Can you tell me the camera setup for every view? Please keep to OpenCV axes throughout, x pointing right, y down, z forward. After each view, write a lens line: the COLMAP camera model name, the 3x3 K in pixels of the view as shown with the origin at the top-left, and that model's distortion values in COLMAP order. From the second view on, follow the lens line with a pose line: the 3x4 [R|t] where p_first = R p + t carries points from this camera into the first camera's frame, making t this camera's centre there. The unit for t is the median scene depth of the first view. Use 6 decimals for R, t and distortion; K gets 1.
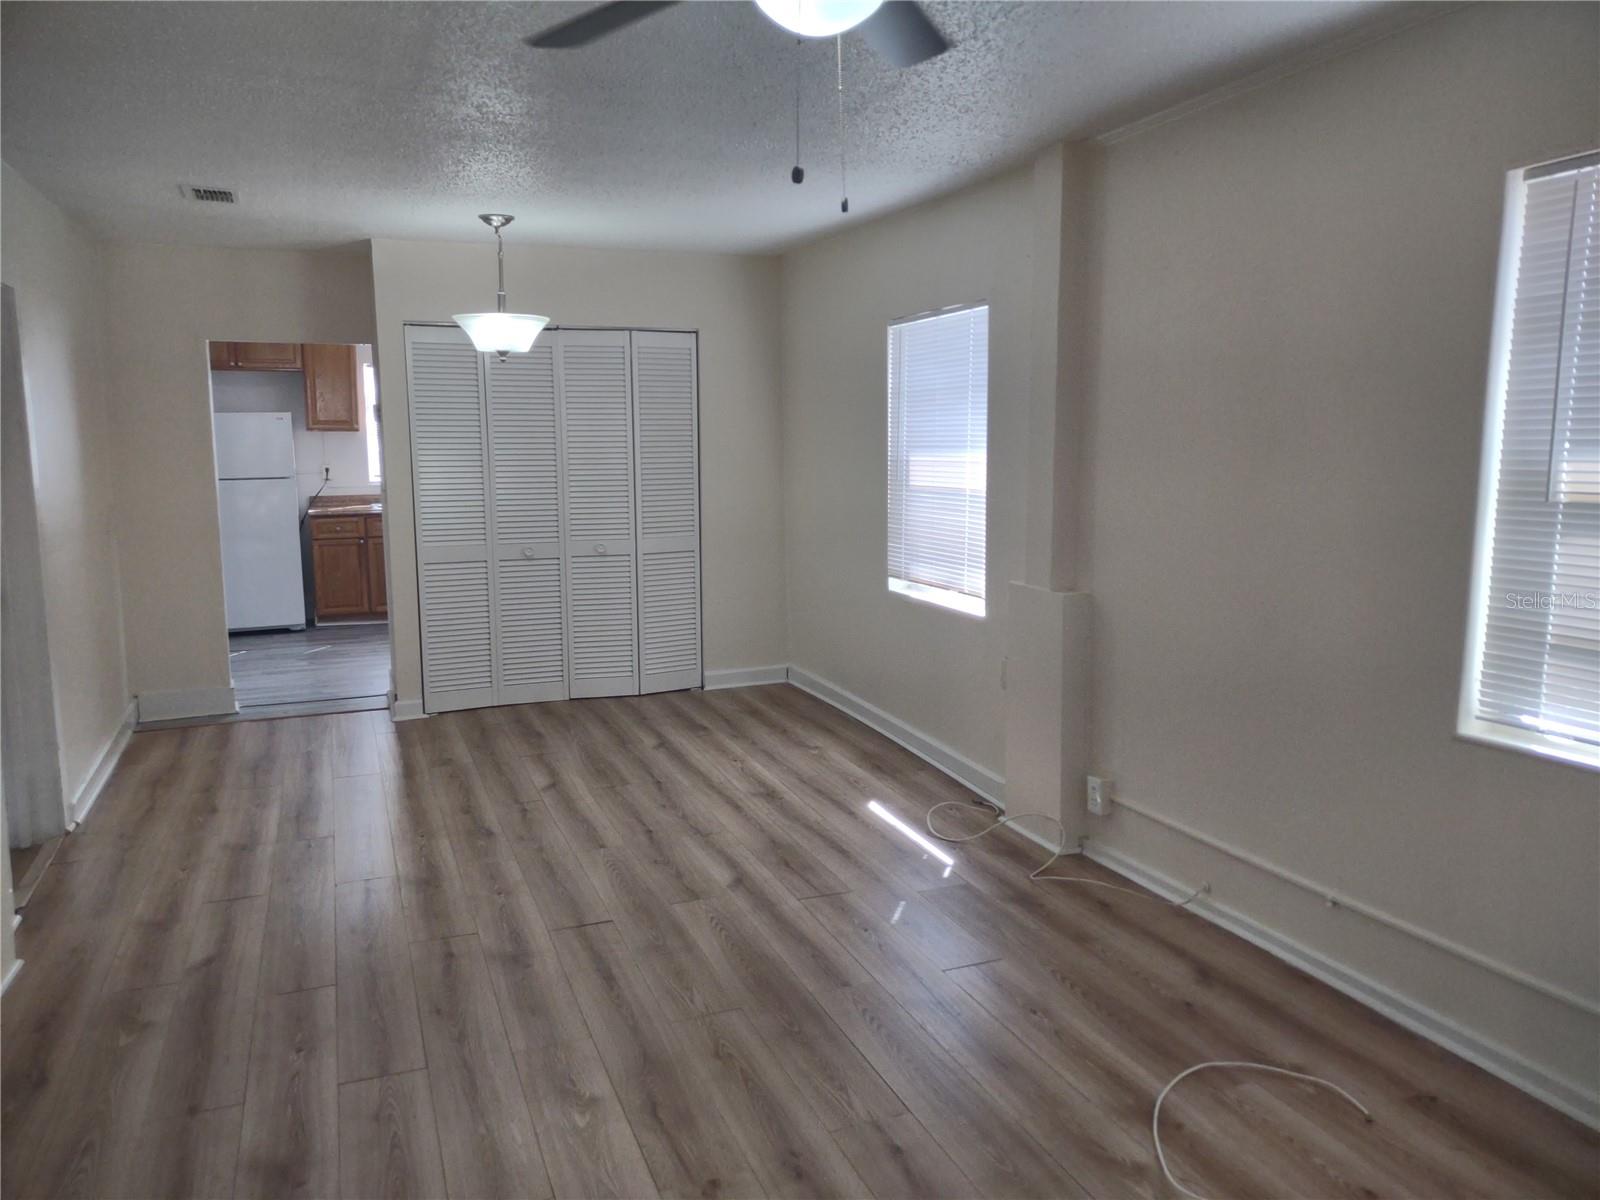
lens RADIAL K [[1262.1, 0, 852.0], [0, 1262.1, 622.5], [0, 0, 1]] dist [0.061334, -0.077093]
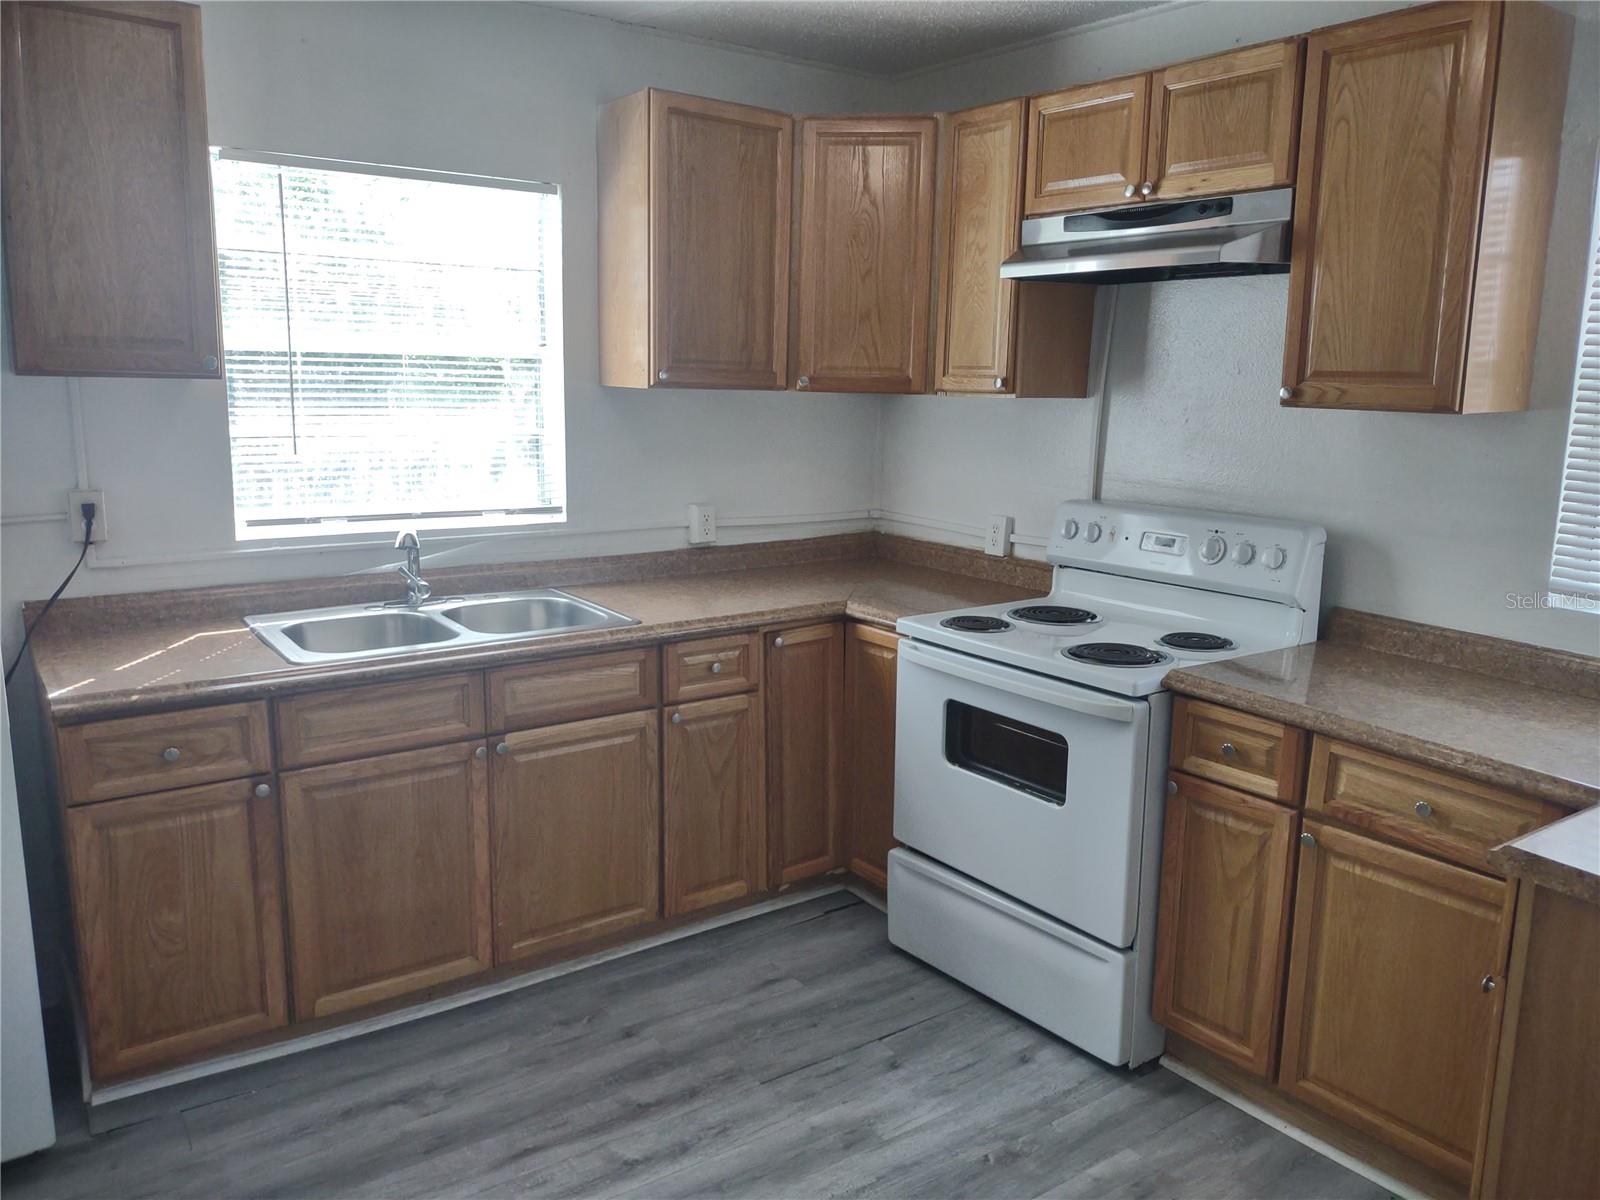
lens RADIAL K [[1262.1, 0, 809.7], [0, 1262.1, 611.4], [0, 0, 1]] dist [0.061334, -0.077093]
pose [[0.968108, -0.020560, 0.249690, -0.472719], [0.009314, 0.998892, 0.046140, -0.157001], [-0.250362, -0.042343, 0.967226, 0.986986]]
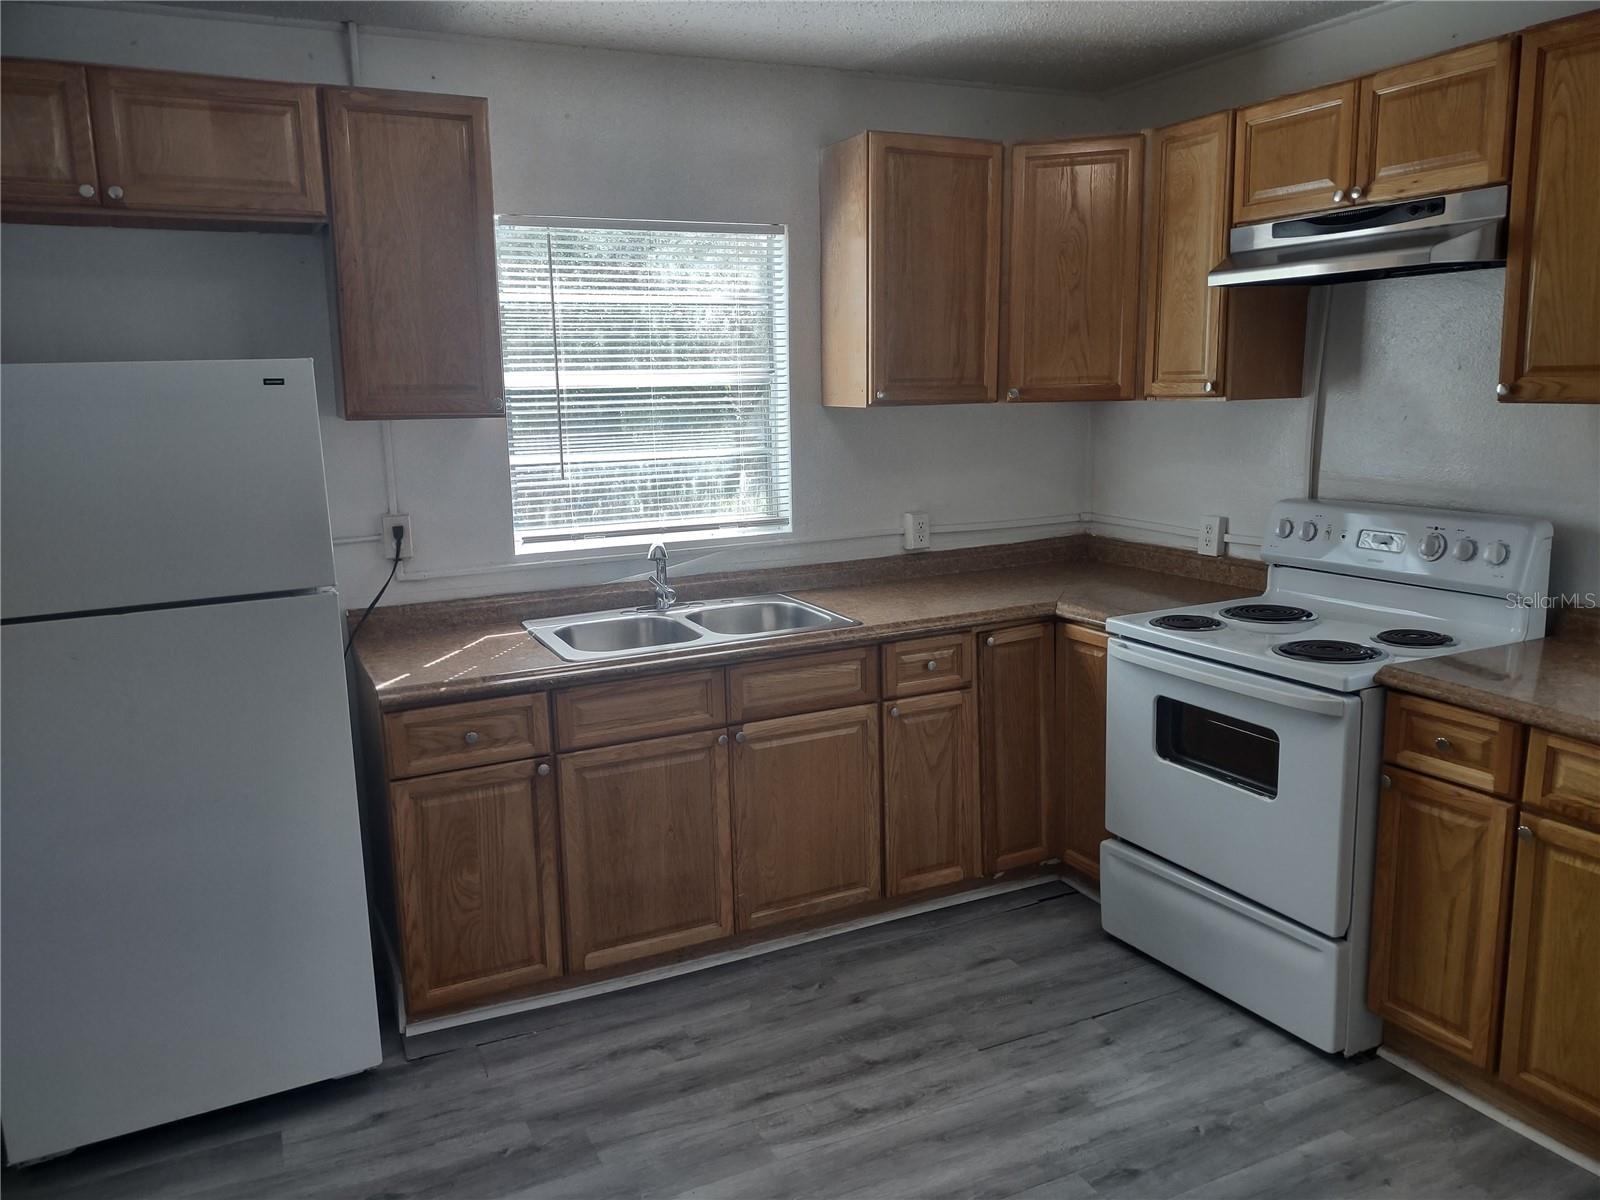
lens RADIAL K [[1262.1, 0, 785.6], [0, 1262.1, 621.1], [0, 0, 1]] dist [0.061334, -0.077093]
pose [[0.997390, -0.029407, 0.065939, -0.480160], [0.026350, 0.998558, 0.046765, -0.157505], [-0.067219, -0.044906, 0.996727, 0.953526]]
